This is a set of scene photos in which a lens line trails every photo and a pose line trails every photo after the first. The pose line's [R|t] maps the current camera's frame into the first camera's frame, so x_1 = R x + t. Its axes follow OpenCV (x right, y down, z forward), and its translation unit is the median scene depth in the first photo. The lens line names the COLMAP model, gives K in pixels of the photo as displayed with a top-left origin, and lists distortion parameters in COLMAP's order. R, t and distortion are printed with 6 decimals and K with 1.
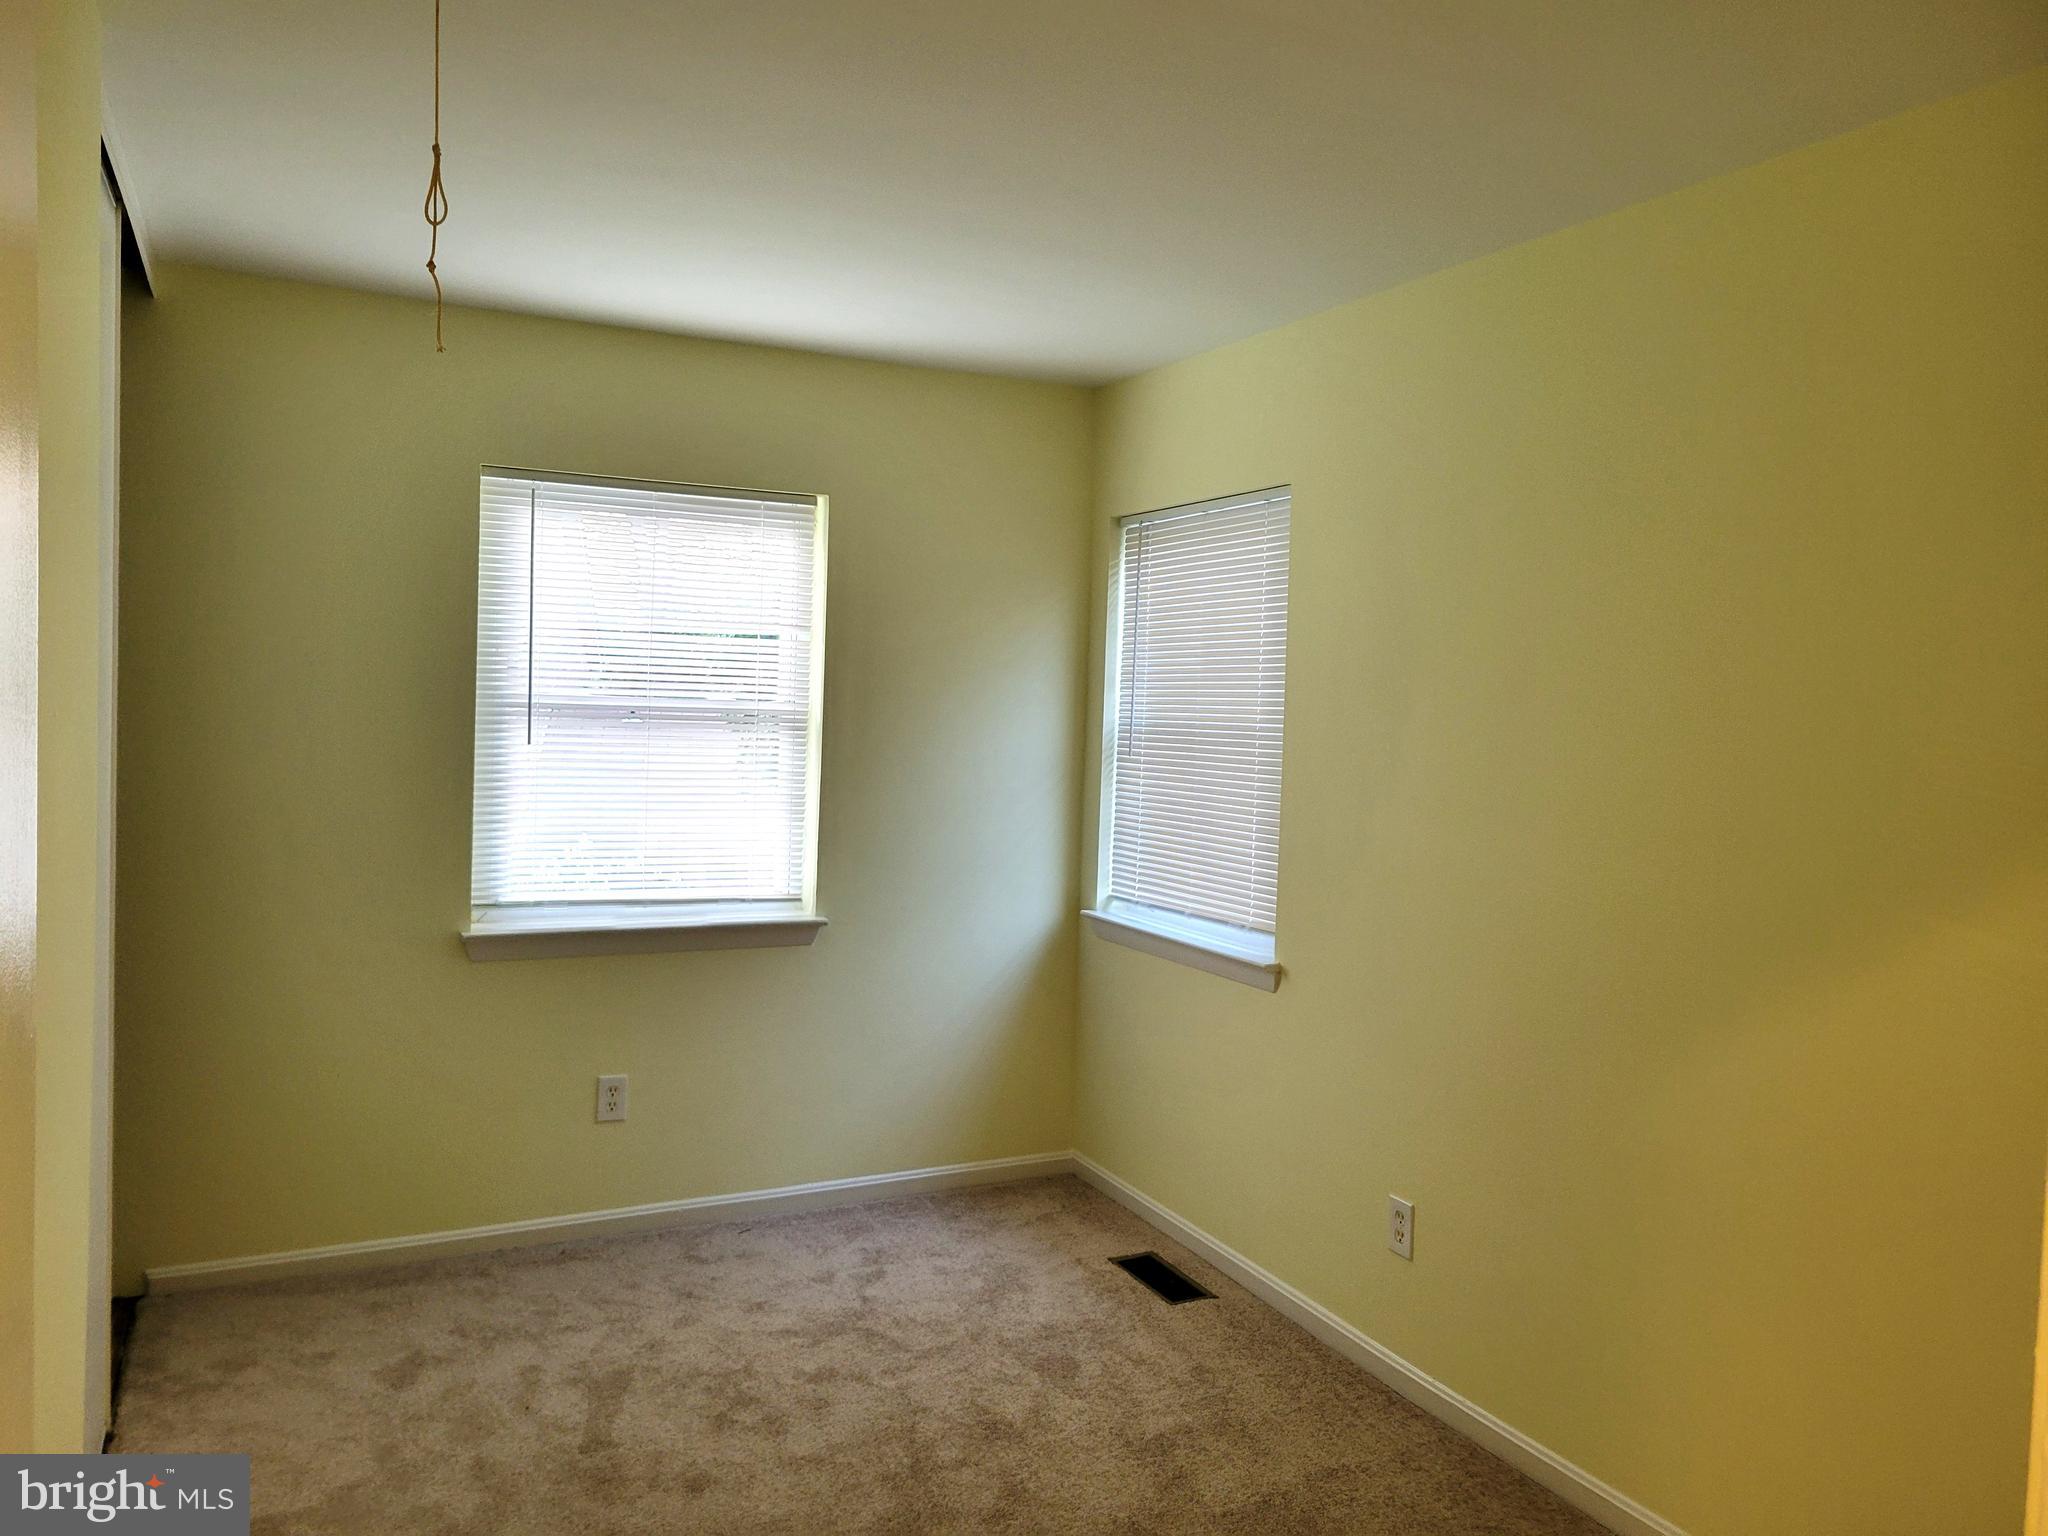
lens RADIAL K [[1507.3, 0, 1024.0], [0, 1507.3, 768.0], [0, 0, 1]] dist [0.002586, -0.002724]
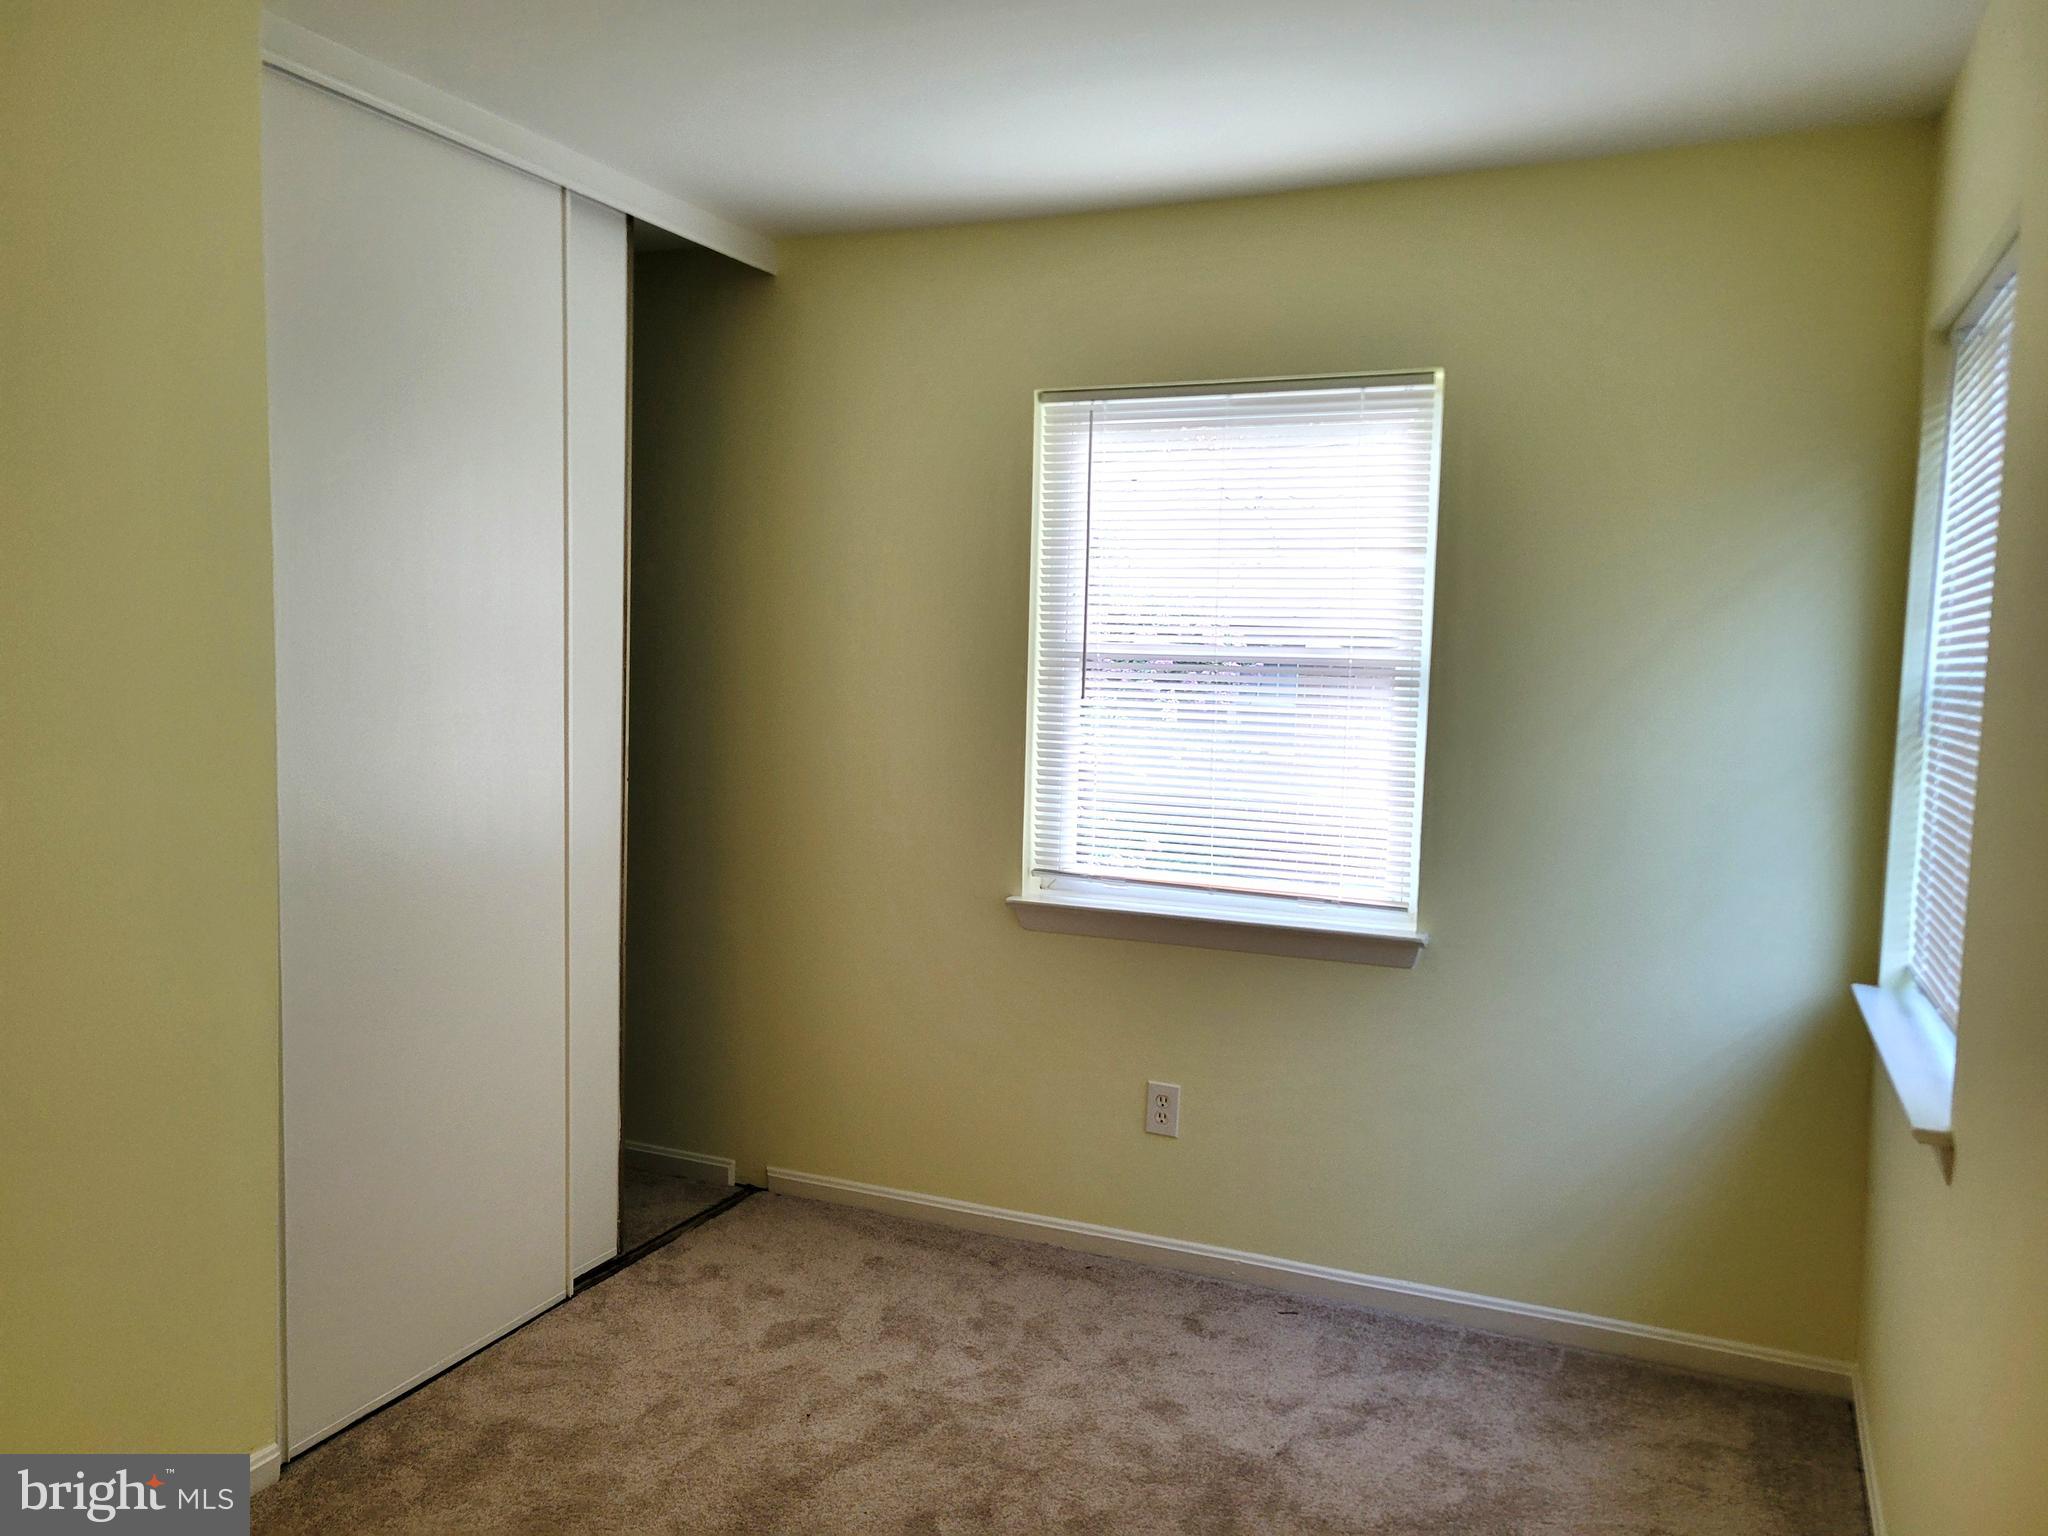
lens RADIAL K [[1526.7, 0, 1024.0], [0, 1526.7, 768.0], [0, 0, 1]] dist [0.034037, -0.008370]
pose [[0.635690, 0.053831, -0.770065, 0.353403], [-0.032923, 0.998549, 0.042625, -0.011558], [0.771242, -0.001744, 0.636539, 0.392813]]
